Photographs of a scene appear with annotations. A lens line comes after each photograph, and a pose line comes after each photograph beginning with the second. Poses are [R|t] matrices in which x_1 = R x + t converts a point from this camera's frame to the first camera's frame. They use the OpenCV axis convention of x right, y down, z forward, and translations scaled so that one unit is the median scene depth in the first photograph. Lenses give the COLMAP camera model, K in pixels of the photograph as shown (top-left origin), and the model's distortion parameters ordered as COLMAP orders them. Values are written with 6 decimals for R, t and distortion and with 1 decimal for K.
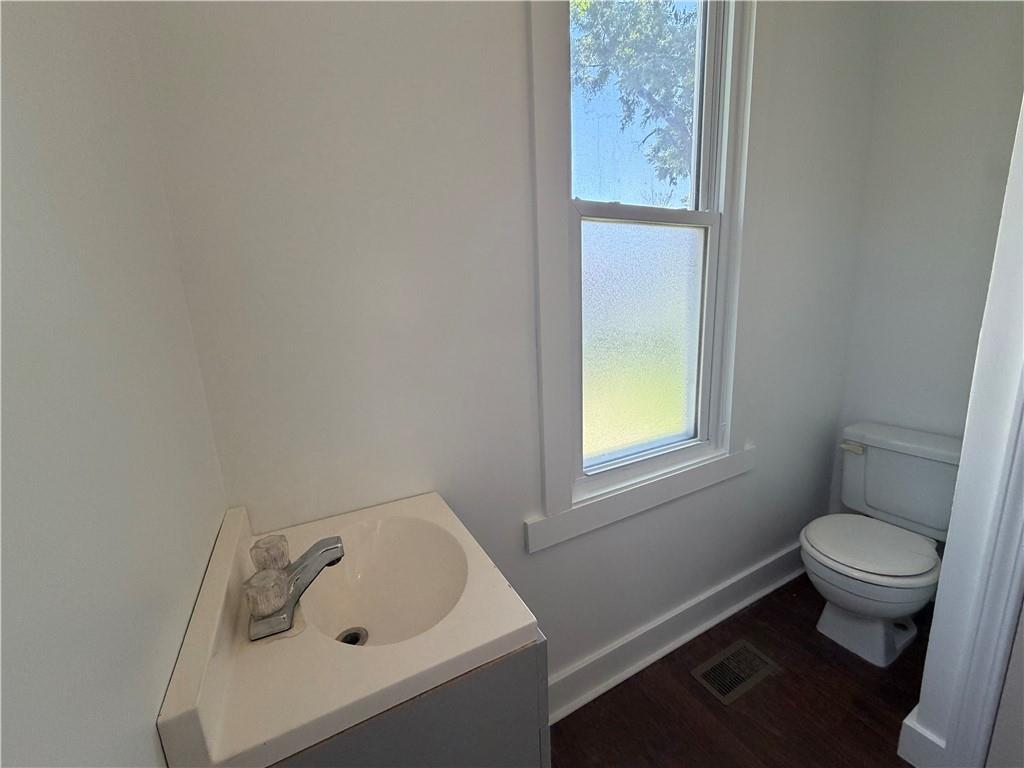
lens RADIAL K [[405.6, 0, 508.3], [0, 405.6, 382.8], [0, 0, 1]] dist [-0.000168, 0.000041]
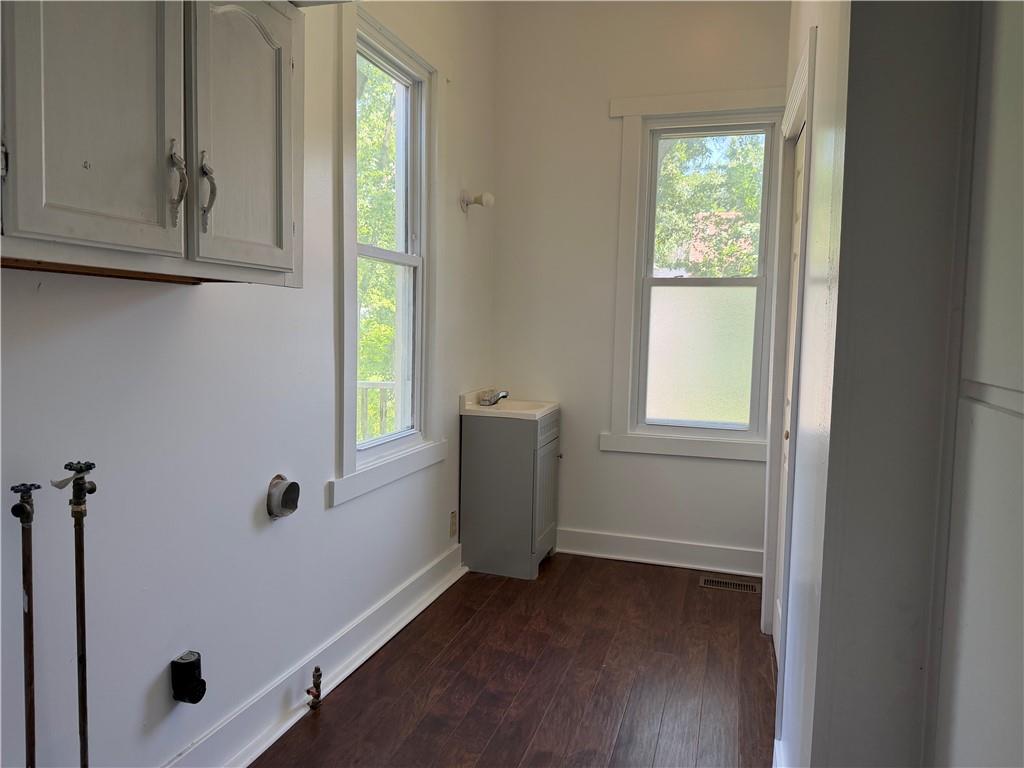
lens RADIAL K [[717.4, 0, 511.6], [0, 717.4, 380.8], [0, 0, 1]] dist [0.042842, -0.058956]
pose [[0.706236, 0.114098, -0.698722, 2.079659], [-0.188671, 0.981569, -0.030413, 0.263776], [0.682374, 0.153307, 0.714747, -1.787265]]
